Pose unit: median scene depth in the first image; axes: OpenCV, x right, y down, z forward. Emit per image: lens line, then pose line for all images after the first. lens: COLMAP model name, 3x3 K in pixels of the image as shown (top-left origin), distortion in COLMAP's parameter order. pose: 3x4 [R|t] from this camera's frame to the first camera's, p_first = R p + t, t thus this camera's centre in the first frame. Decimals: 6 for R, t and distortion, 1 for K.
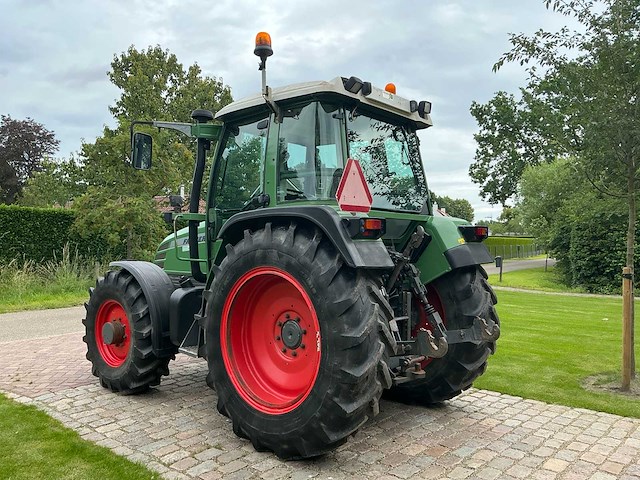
lens RADIAL K [[529.9, 0, 320.0], [0, 529.9, 240.0], [0, 0, 1]] dist [0.128778, -0.259200]
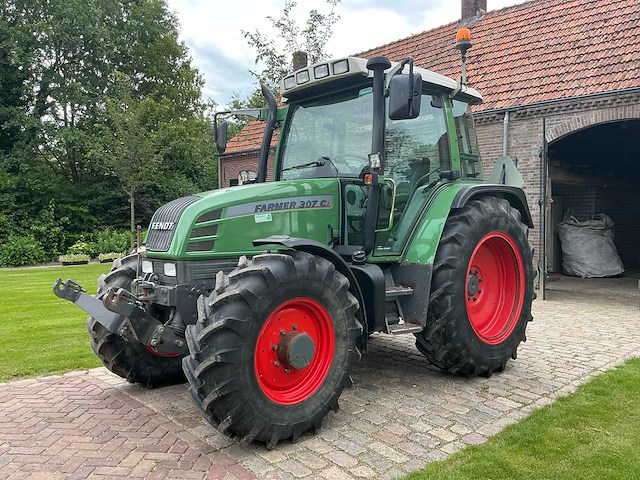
lens RADIAL K [[529.9, 0, 320.0], [0, 529.9, 240.0], [0, 0, 1]] dist [0.128778, -0.259200]
pose [[0.104357, -0.040906, 0.993698, -1.355782], [-0.009313, 0.999070, 0.042105, 0.020751], [-0.994496, -0.013649, 0.103879, 1.229424]]
